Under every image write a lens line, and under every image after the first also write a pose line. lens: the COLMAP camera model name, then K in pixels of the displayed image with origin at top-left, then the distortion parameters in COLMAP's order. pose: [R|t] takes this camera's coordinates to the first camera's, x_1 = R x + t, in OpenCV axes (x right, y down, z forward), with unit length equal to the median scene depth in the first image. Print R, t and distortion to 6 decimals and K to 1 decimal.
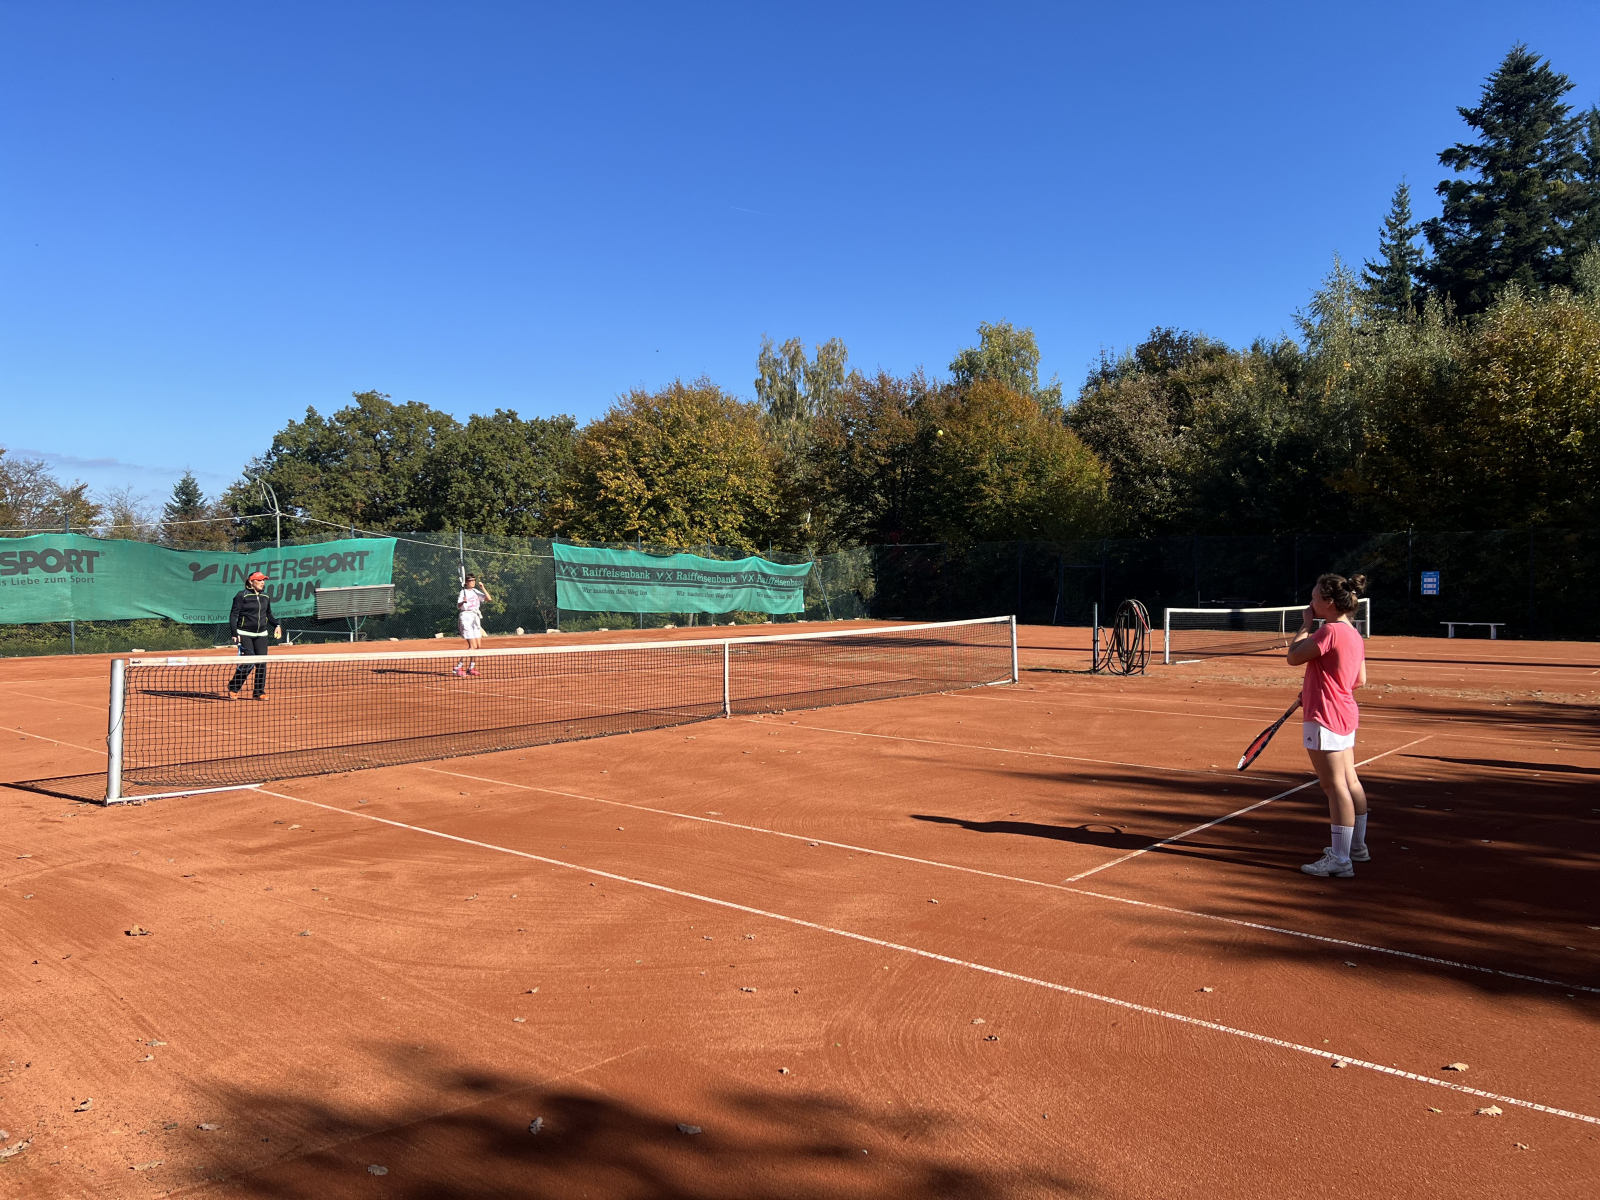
lens RADIAL K [[1218.7, 0, 795.0], [0, 1218.7, 605.5], [0, 0, 1]] dist [0.071600, -0.081487]
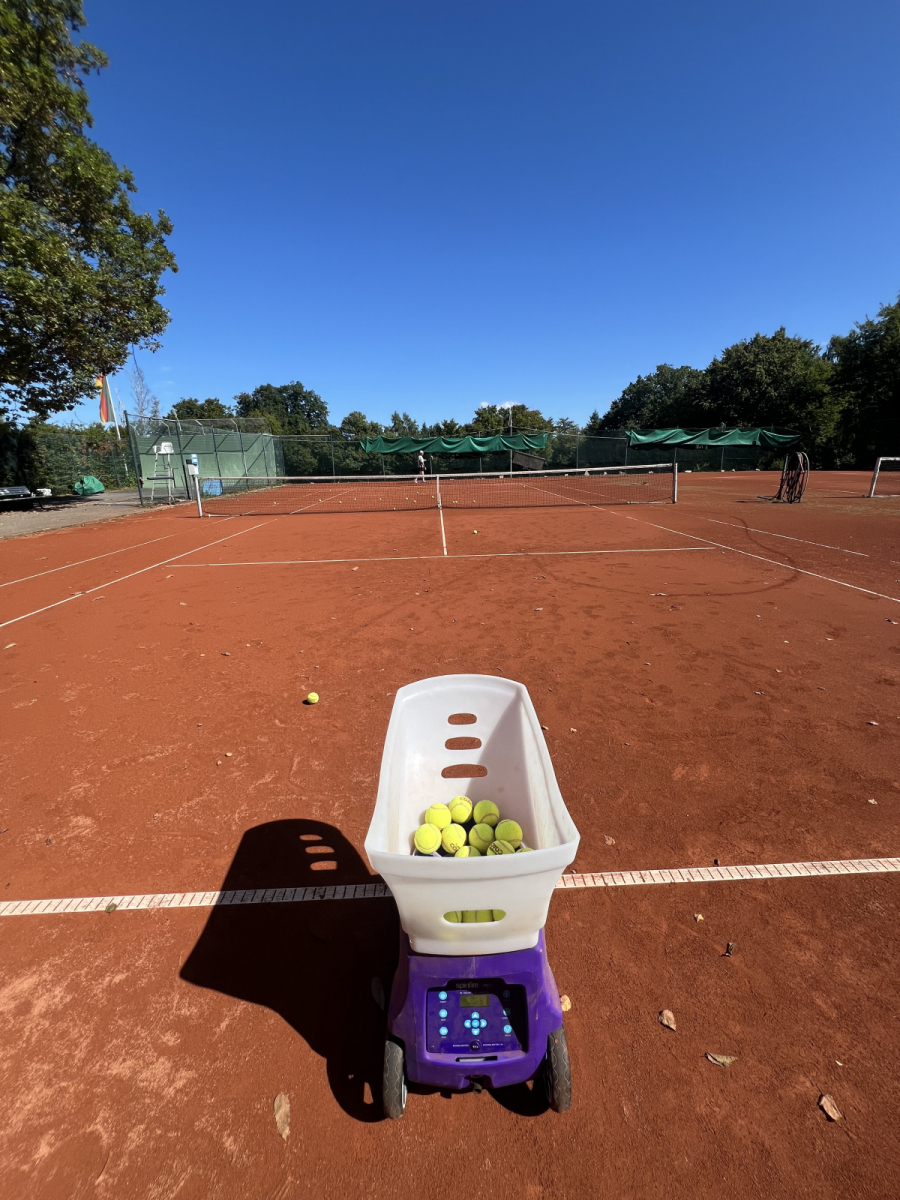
lens RADIAL K [[488.1, 0, 456.7], [0, 488.1, 602.4], [0, 0, 1]] dist [-0.002738, 0.000048]
pose [[0.673819, 0.189823, -0.714097, 0.189174], [0.011259, 0.963688, 0.266794, 0.004036], [0.738810, -0.187811, 0.647214, 0.115591]]
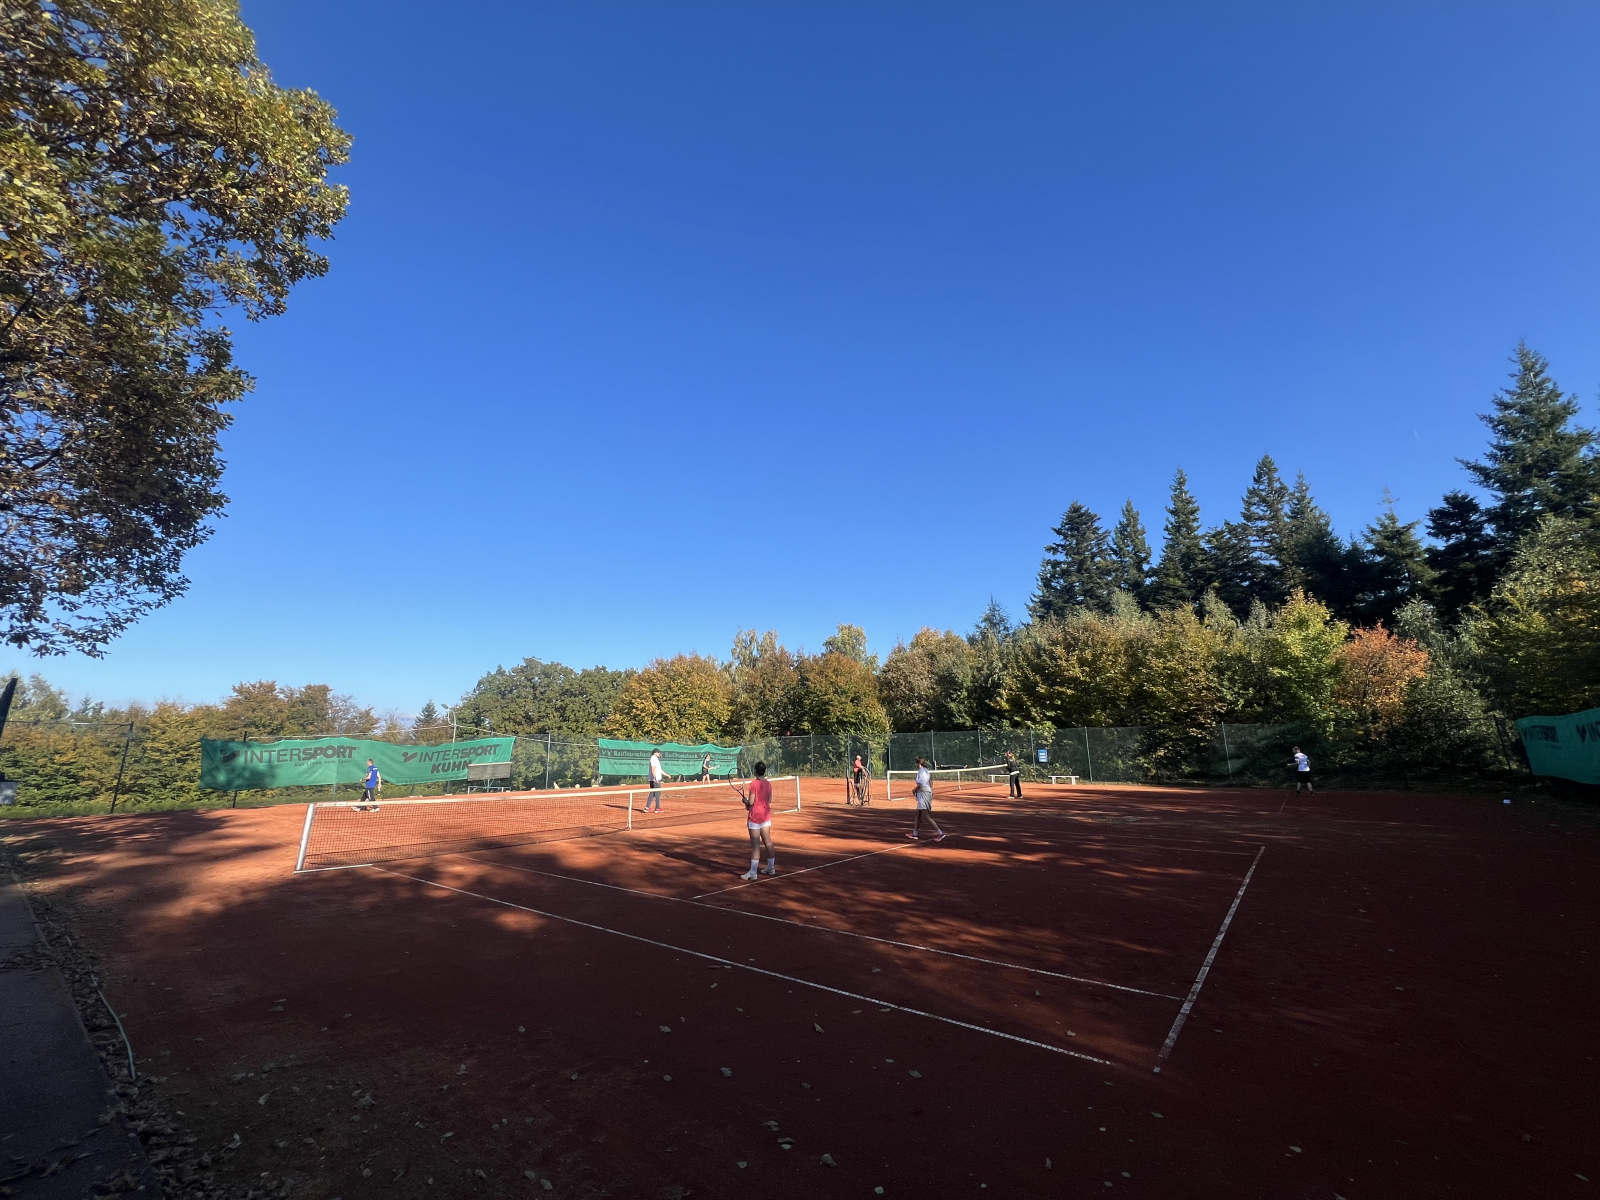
lens RADIAL K [[650.8, 0, 804.3], [0, 650.8, 602.0], [0, 0, 1]] dist [-0.002738, 0.000048]
pose [[0.998829, -0.000387, 0.048384, 0.053115], [0.012310, 0.969096, -0.246375, -0.001921], [-0.046794, 0.246682, 0.967966, -0.047458]]
